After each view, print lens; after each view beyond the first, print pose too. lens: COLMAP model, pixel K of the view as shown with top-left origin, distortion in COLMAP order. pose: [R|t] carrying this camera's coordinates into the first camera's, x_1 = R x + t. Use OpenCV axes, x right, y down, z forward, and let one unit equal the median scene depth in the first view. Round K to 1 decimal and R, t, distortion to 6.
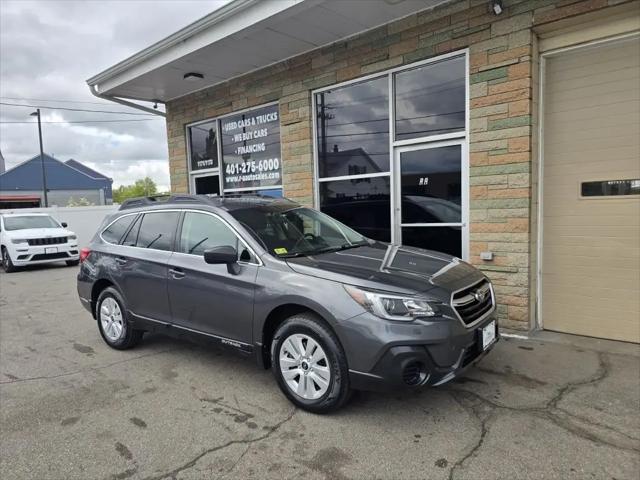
lens RADIAL K [[436.8, 0, 320.0], [0, 436.8, 240.0], [0, 0, 1]] dist [0.049411, -0.049697]
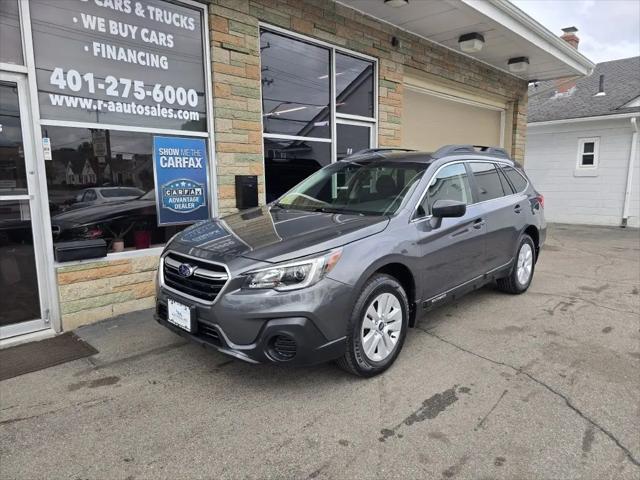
lens RADIAL K [[425.4, 0, 324.8], [0, 425.4, 236.1], [0, 0, 1]] dist [0.044799, -0.042503]
pose [[0.054288, -0.099633, 0.993542, -1.042671], [0.084712, 0.991882, 0.094838, -0.018532], [-0.994925, 0.079016, 0.062287, 1.085159]]
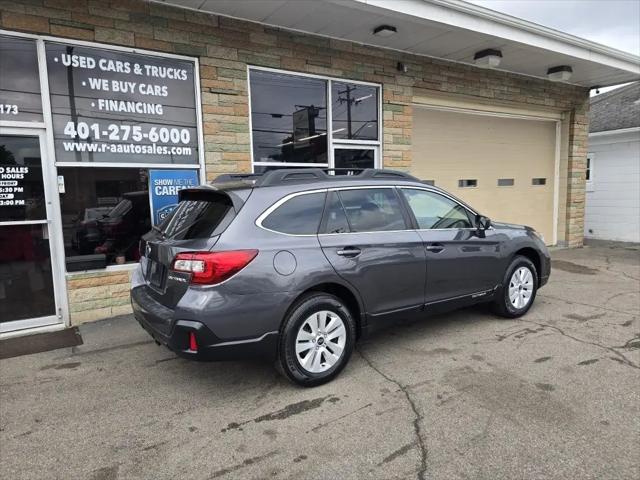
lens RADIAL K [[426.1, 0, 320.0], [0, 426.1, 240.0], [0, 0, 1]] dist [0.044538, -0.045106]
pose [[0.292552, -0.077901, 0.953071, -1.075602], [0.086023, 0.994779, 0.054904, -0.016807], [-0.952372, 0.065924, 0.297726, 0.774599]]
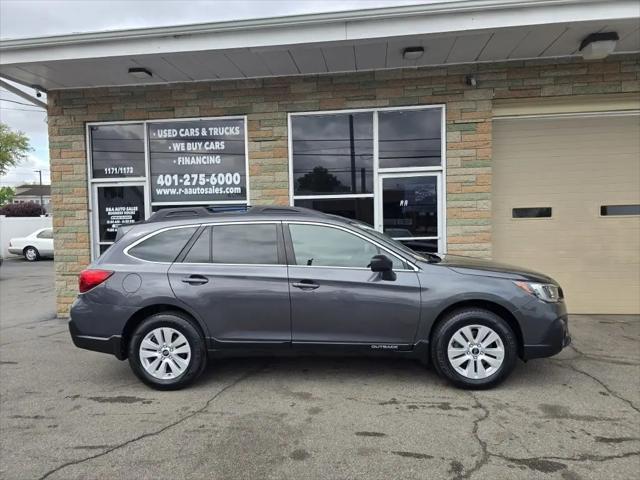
lens RADIAL K [[431.3, 0, 323.8], [0, 431.3, 234.7], [0, 0, 1]] dist [0.049403, -0.051092]
pose [[0.826740, 0.000934, 0.562583, -0.669212], [0.034935, 0.997983, -0.052996, 0.010901], [-0.561498, 0.063468, 0.825040, 0.147935]]
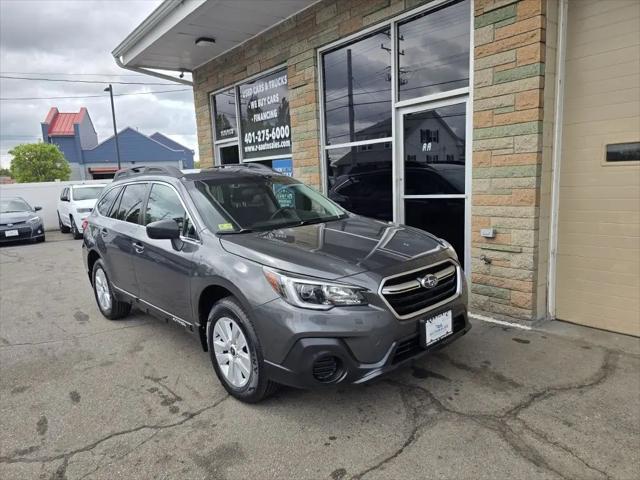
lens RADIAL K [[437.9, 0, 323.4], [0, 437.9, 241.3], [0, 0, 1]] dist [0.051572, -0.050784]
pose [[0.985625, 0.016458, -0.168147, 0.196549], [-0.004224, 0.997333, 0.072857, -0.008639], [0.168898, -0.071099, 0.983066, 0.085249]]
